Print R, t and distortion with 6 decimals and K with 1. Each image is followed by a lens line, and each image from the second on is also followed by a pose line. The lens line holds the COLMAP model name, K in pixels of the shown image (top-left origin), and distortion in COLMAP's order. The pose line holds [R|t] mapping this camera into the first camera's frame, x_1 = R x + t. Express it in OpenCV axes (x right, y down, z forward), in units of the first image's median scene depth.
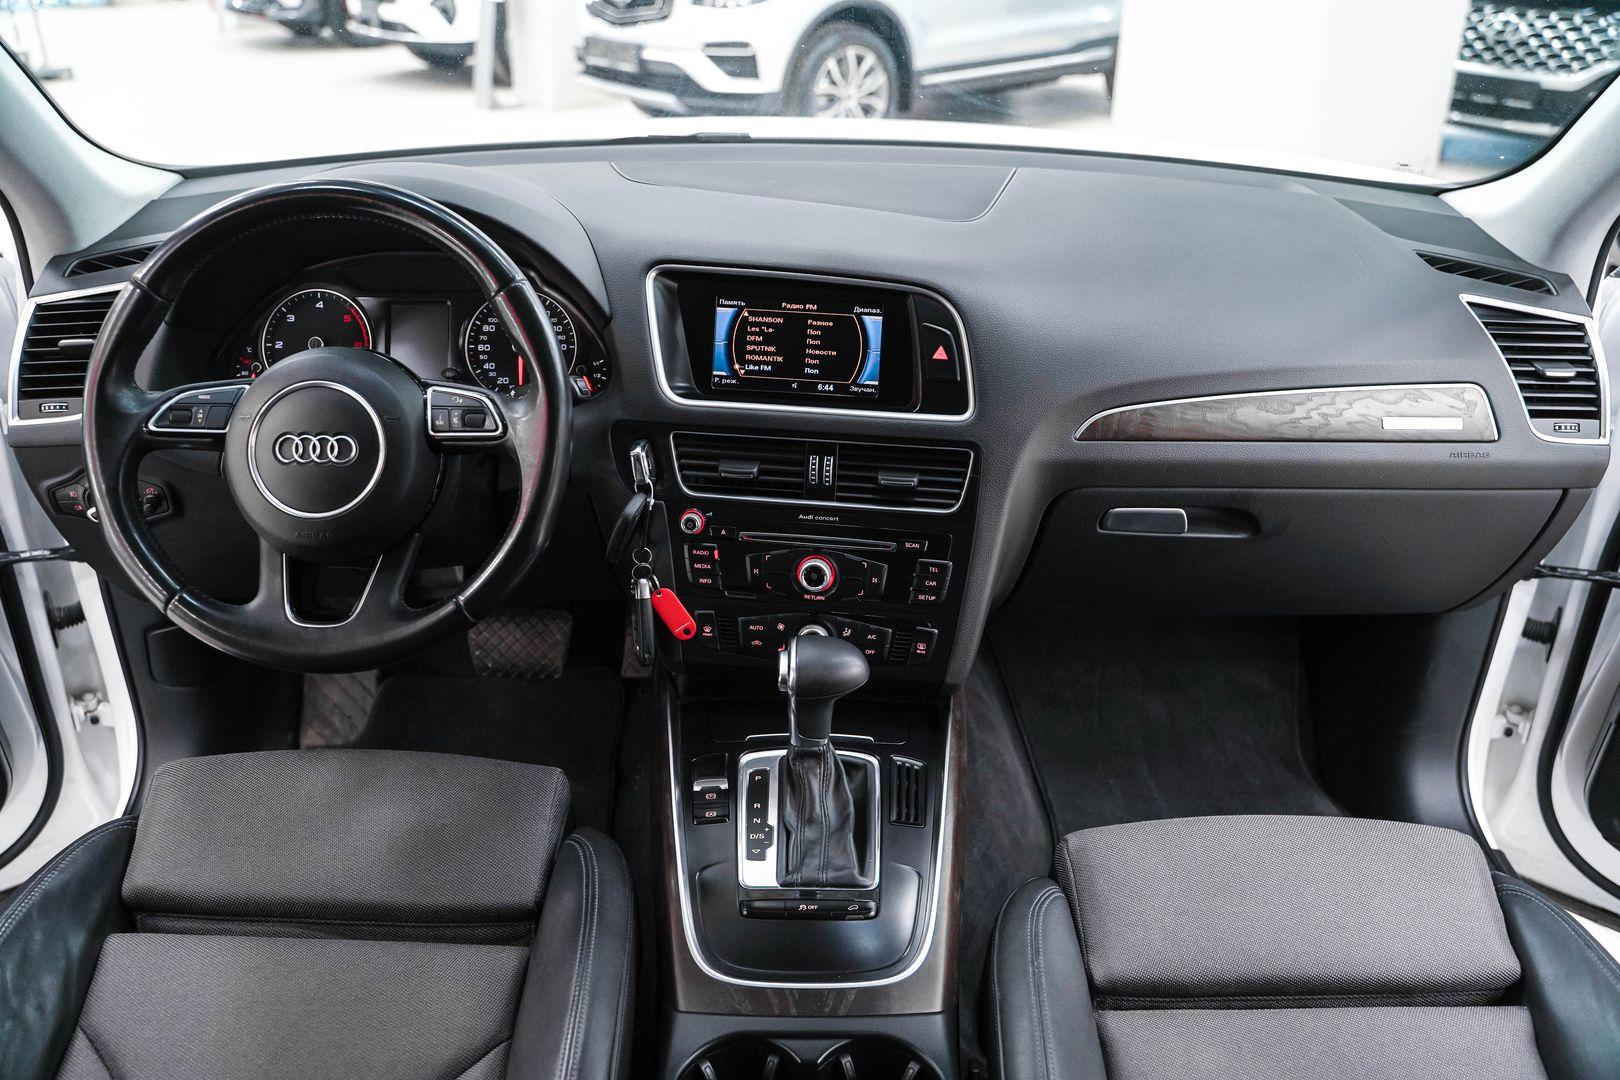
lens RADIAL K [[1299.6, 0, 810.0], [0, 1299.6, 540.0], [0, 0, 1]] dist [-0.110535, 0.077112]
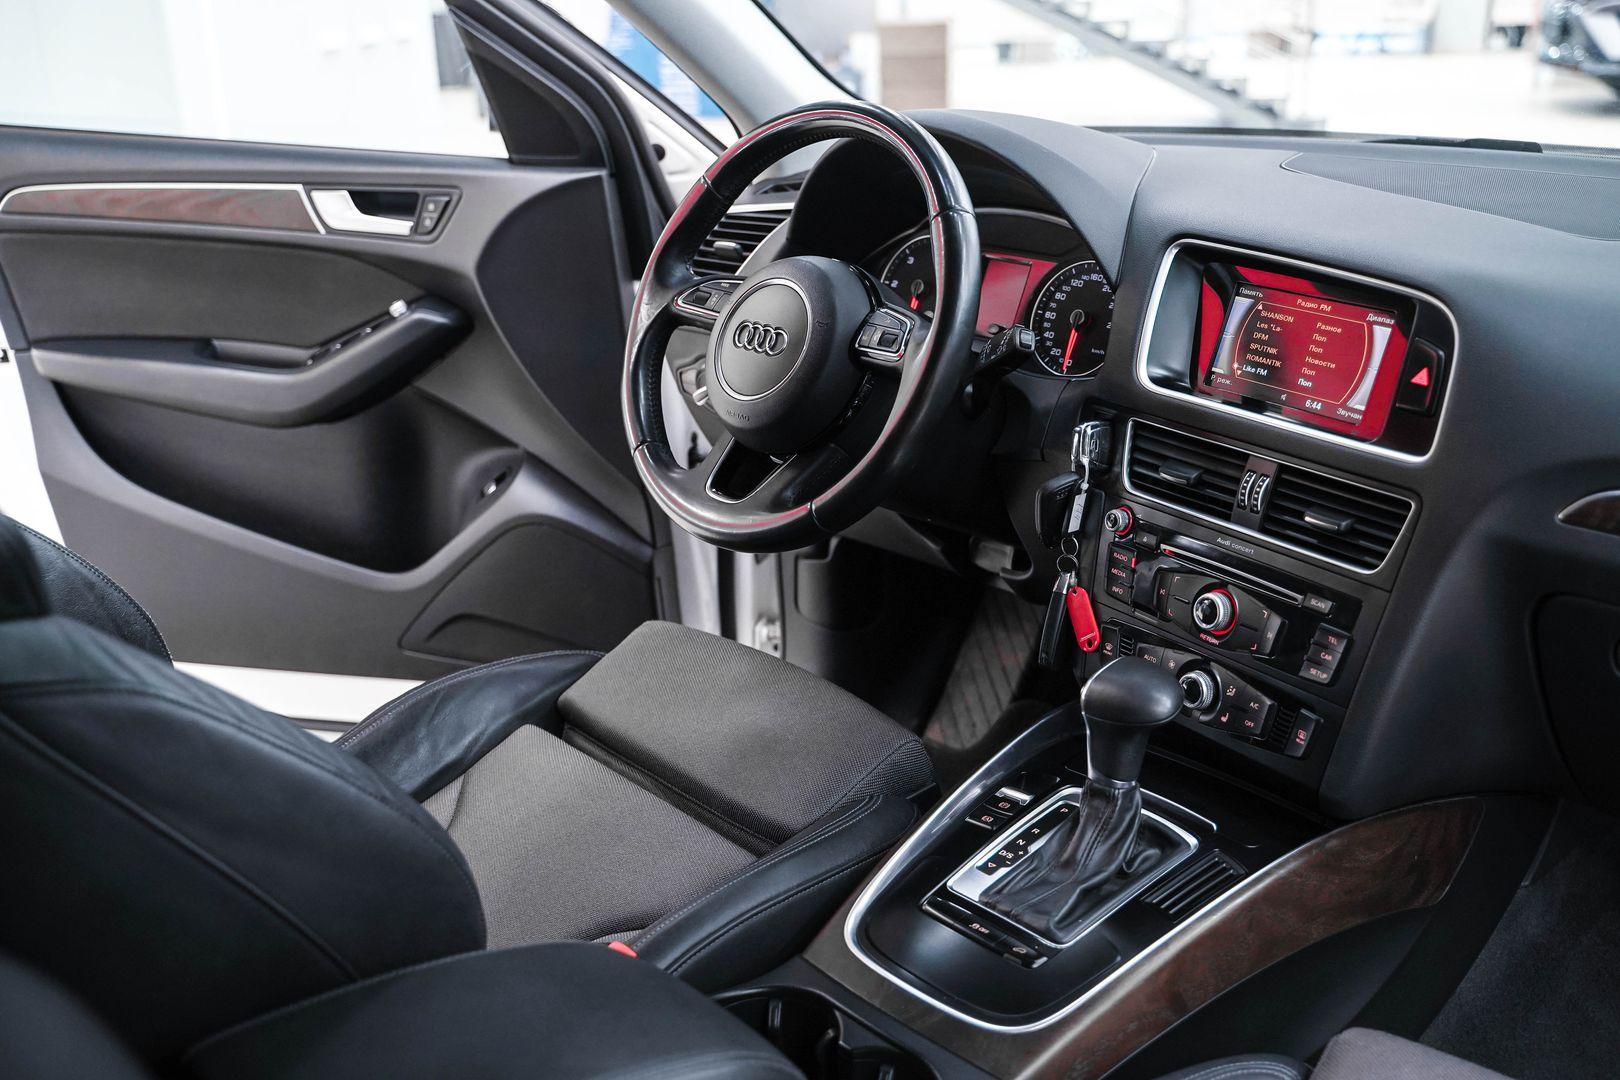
lens RADIAL K [[1653.4, 0, 810.0], [0, 1653.4, 540.0], [0, 0, 1]] dist [-0.053838, 0.131983]
pose [[0.663641, 0.227364, -0.712661, 0.560242], [-0.312571, 0.949819, 0.011954, 0.050280], [0.679617, 0.214824, 0.701406, 0.073085]]
